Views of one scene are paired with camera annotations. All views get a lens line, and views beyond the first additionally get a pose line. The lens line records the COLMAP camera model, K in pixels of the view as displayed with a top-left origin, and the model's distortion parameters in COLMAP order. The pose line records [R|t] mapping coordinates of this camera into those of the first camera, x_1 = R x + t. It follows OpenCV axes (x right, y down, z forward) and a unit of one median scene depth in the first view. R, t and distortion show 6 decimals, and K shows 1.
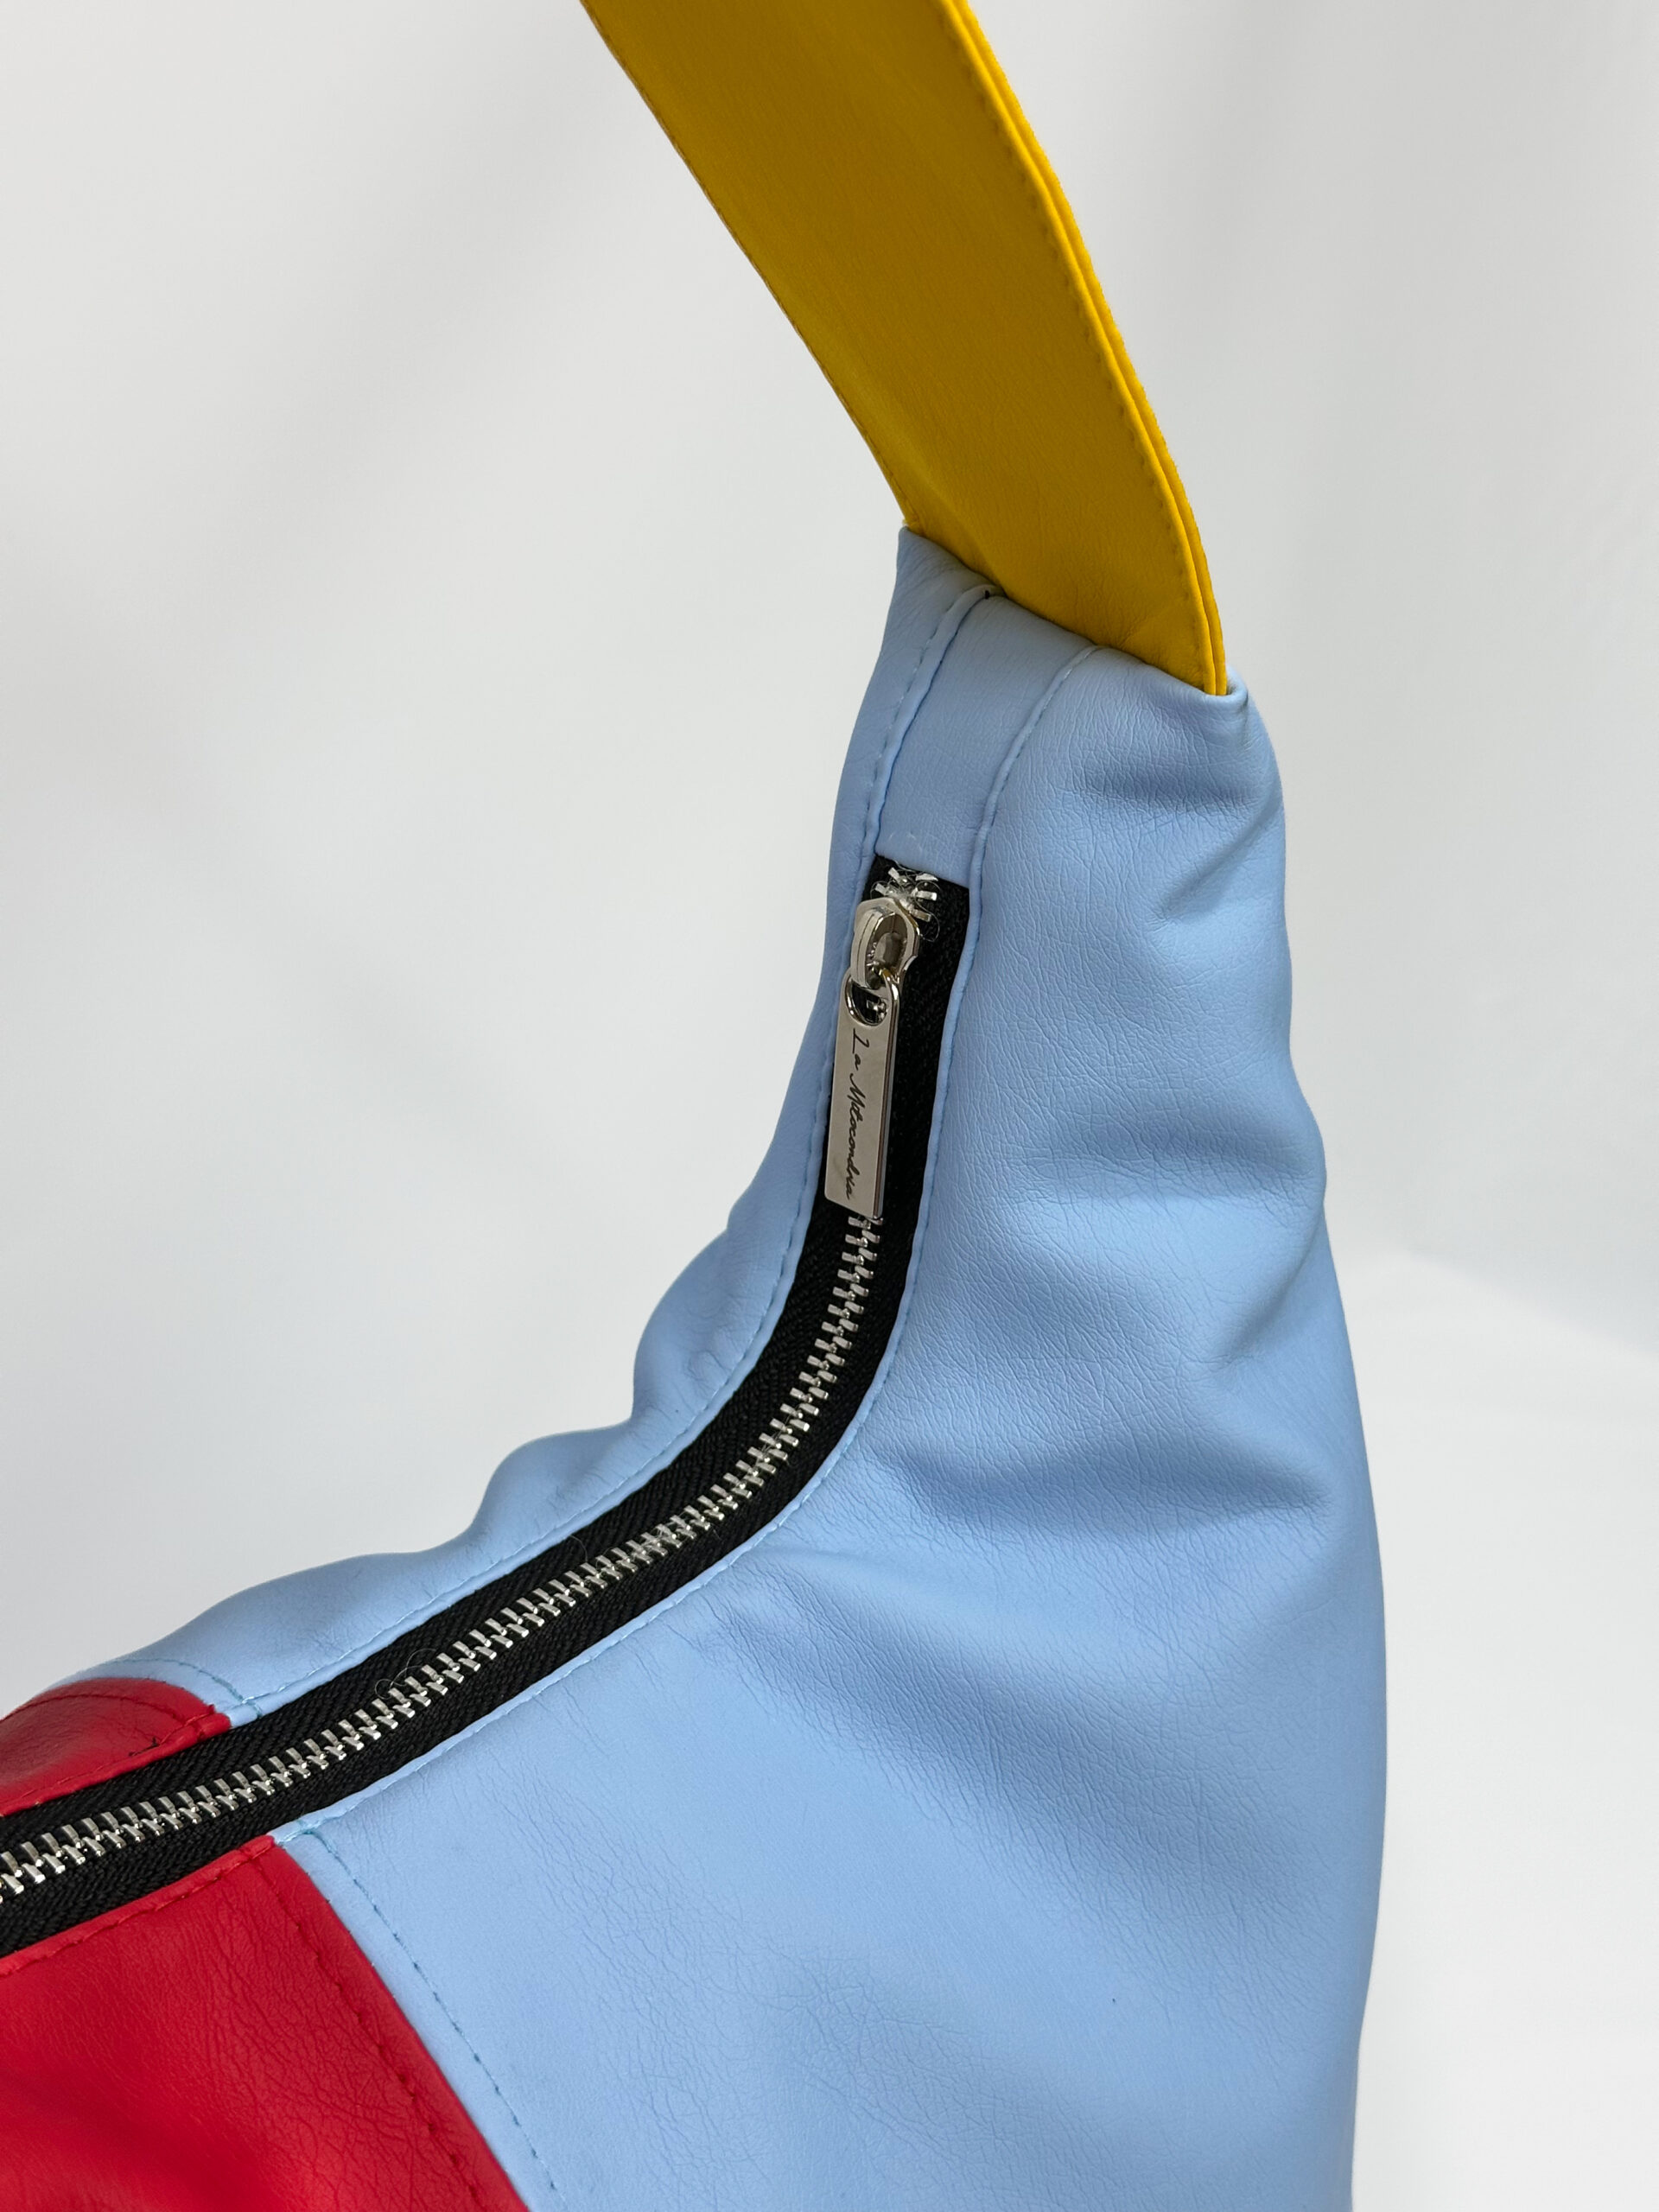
lens RADIAL K [[3237.0, 0, 829.5], [0, 3237.0, 1106.0], [0, 0, 1]] dist [0.245719, -0.685355]
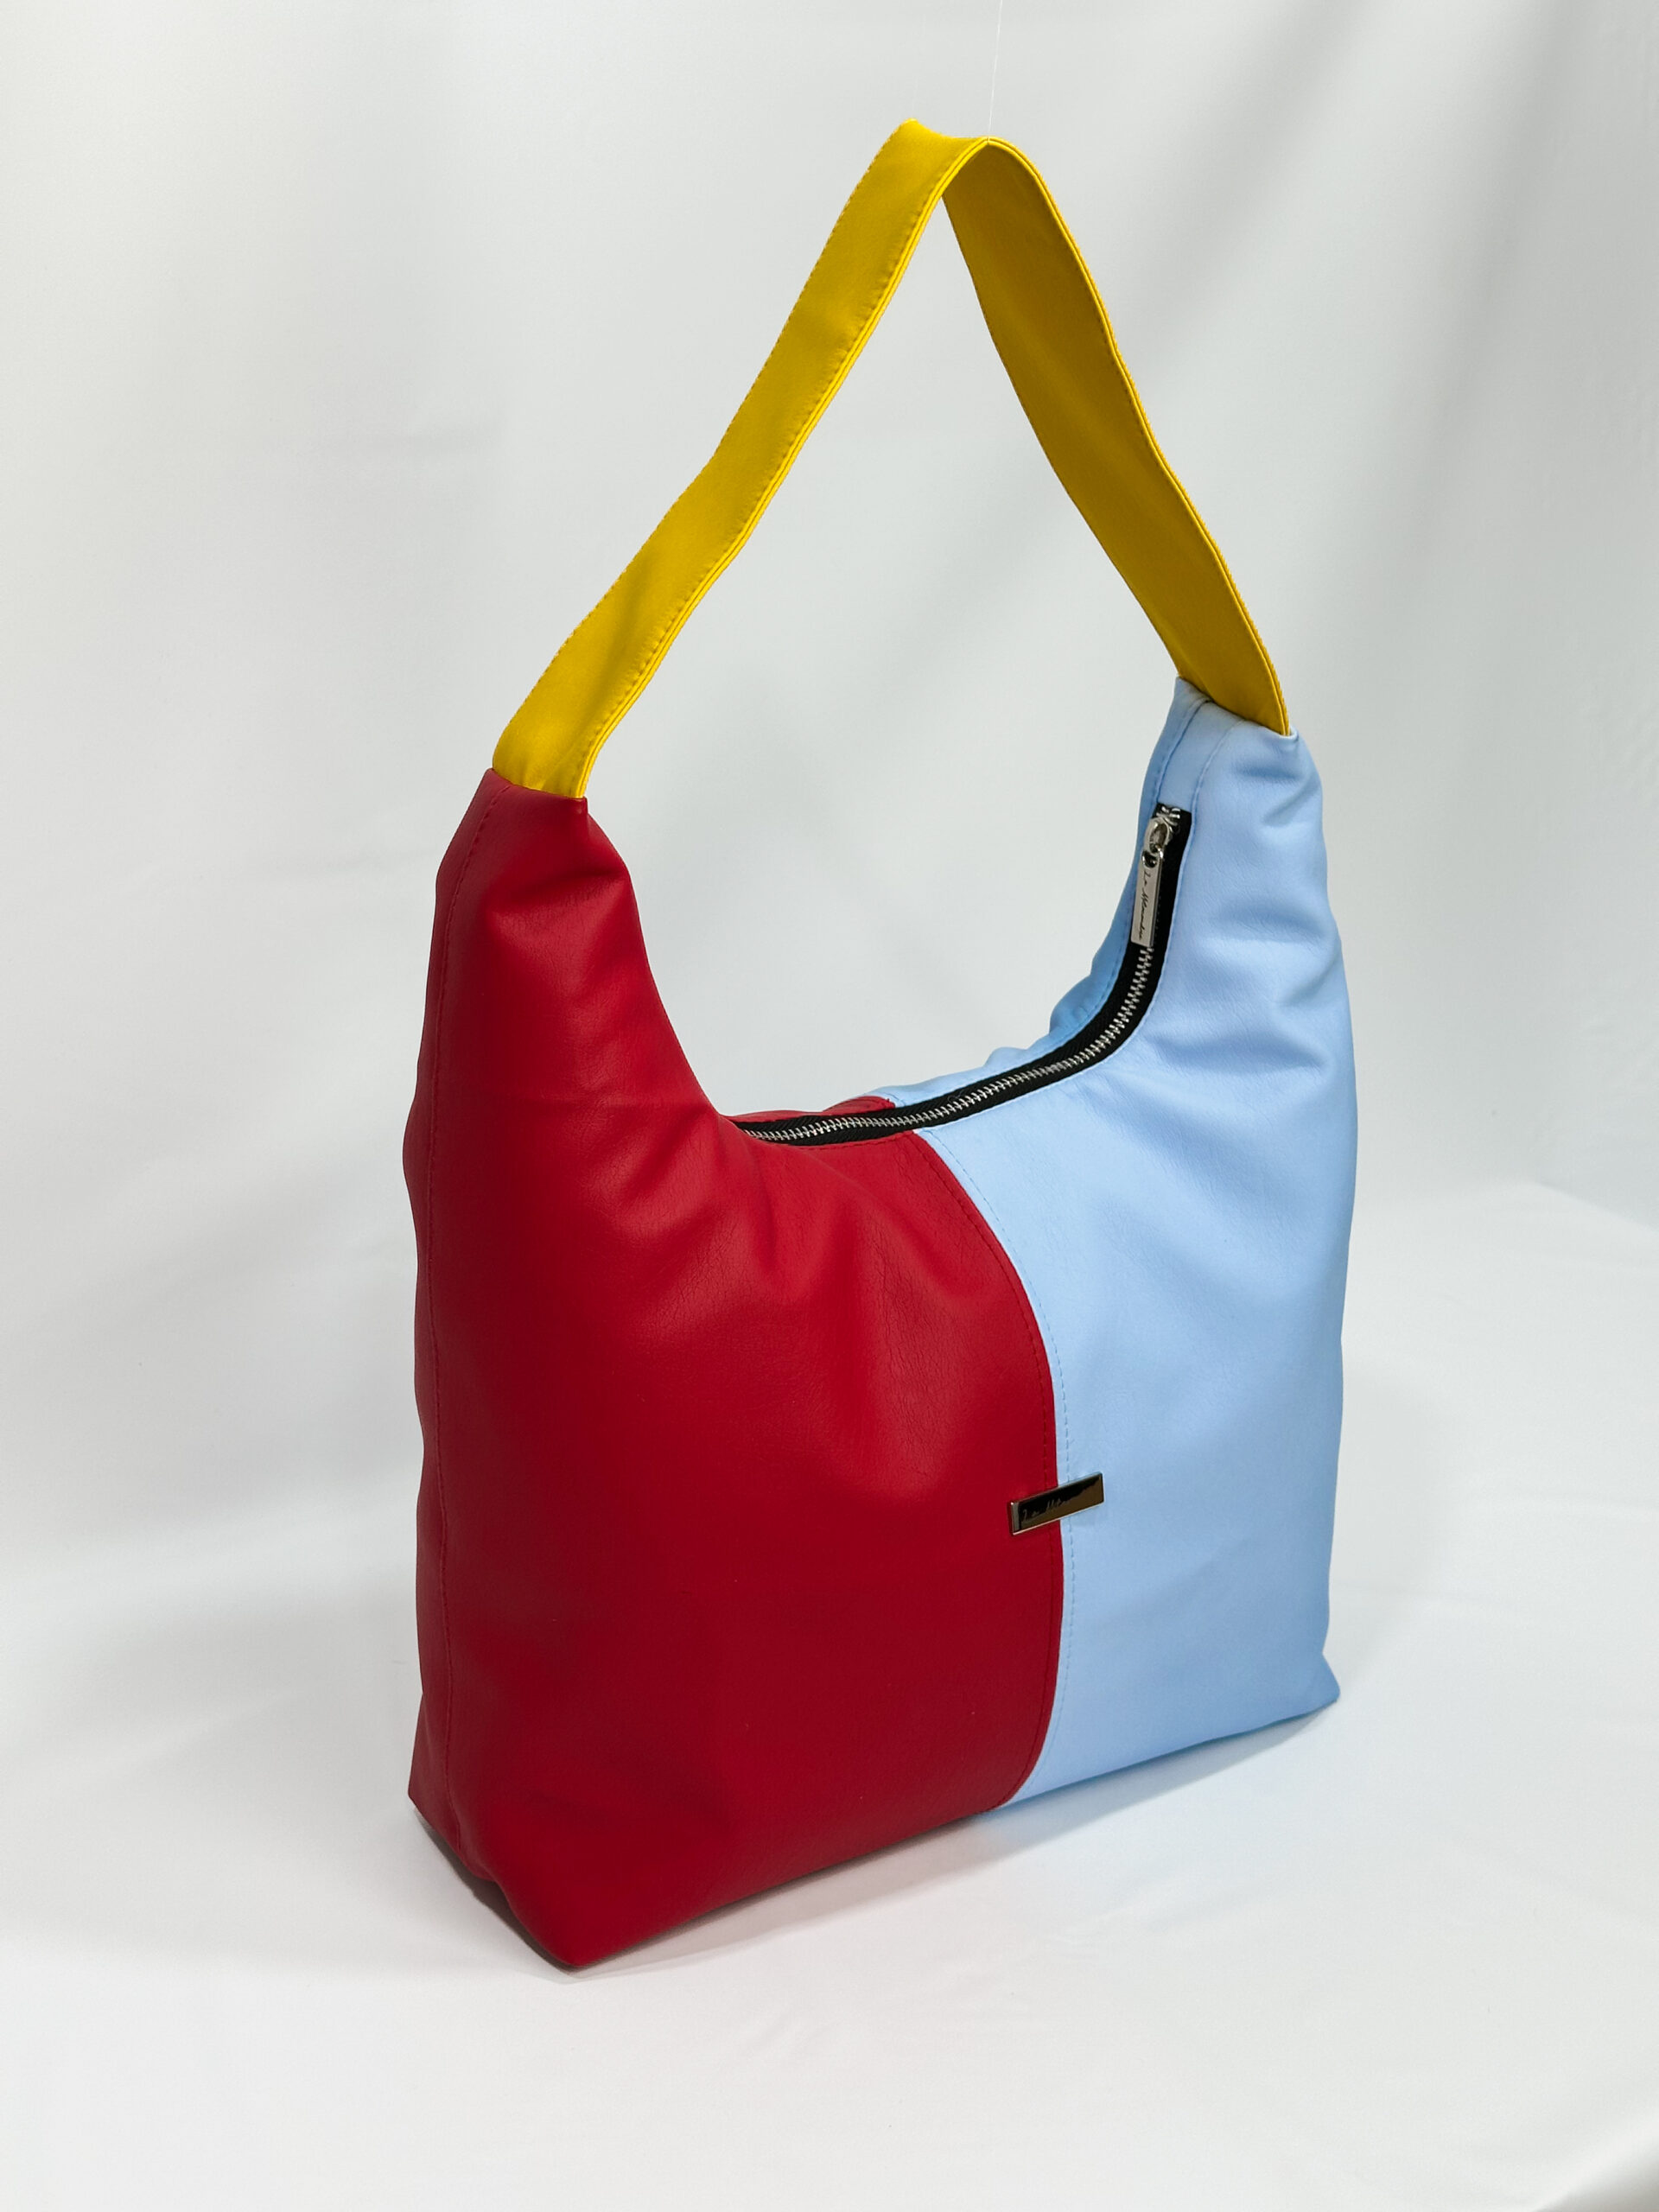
lens RADIAL K [[3237.0, 0, 829.5], [0, 3237.0, 1106.0], [0, 0, 1]] dist [0.245719, -0.685355]
pose [[0.989997, 0.045483, -0.133555, 0.113688], [-0.055731, 0.995698, -0.074029, 0.370345], [0.129614, 0.080731, 0.988273, -1.559832]]
